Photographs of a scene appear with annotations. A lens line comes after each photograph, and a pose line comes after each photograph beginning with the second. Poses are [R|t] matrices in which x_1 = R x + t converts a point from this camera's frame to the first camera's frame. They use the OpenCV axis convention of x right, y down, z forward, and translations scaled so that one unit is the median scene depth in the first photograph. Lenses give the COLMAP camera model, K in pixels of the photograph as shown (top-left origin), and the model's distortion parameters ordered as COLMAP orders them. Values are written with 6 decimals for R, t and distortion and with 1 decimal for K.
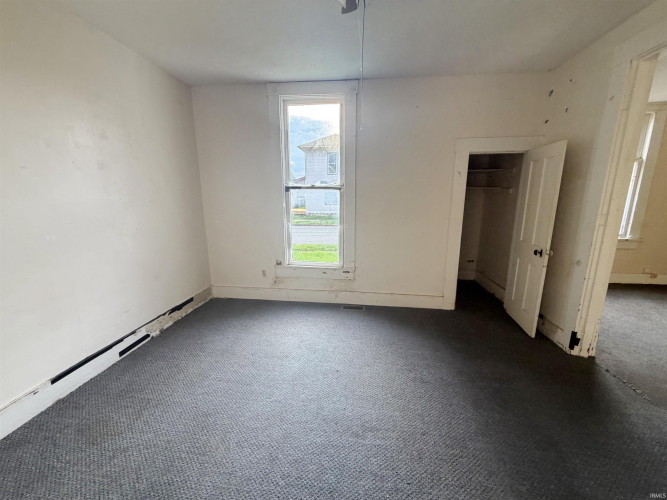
lens RADIAL K [[265.3, 0, 333.5], [0, 265.3, 250.0], [0, 0, 1]] dist [-0.000107, 0.000024]
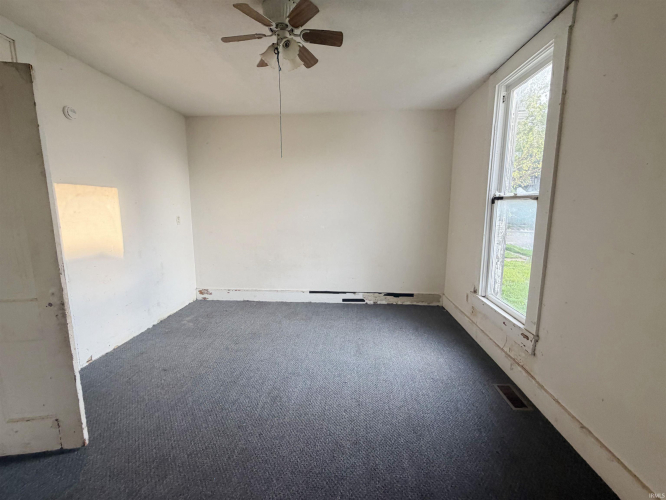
lens RADIAL K [[282.2, 0, 333.0], [0, 282.2, 250.0], [0, 0, 1]] dist [0.000796, 0.000068]
pose [[0.045364, 0.149440, -0.987730, 0.686665], [-0.202186, 0.969658, 0.137419, -0.114748], [0.978296, 0.193471, 0.074202, 0.541450]]
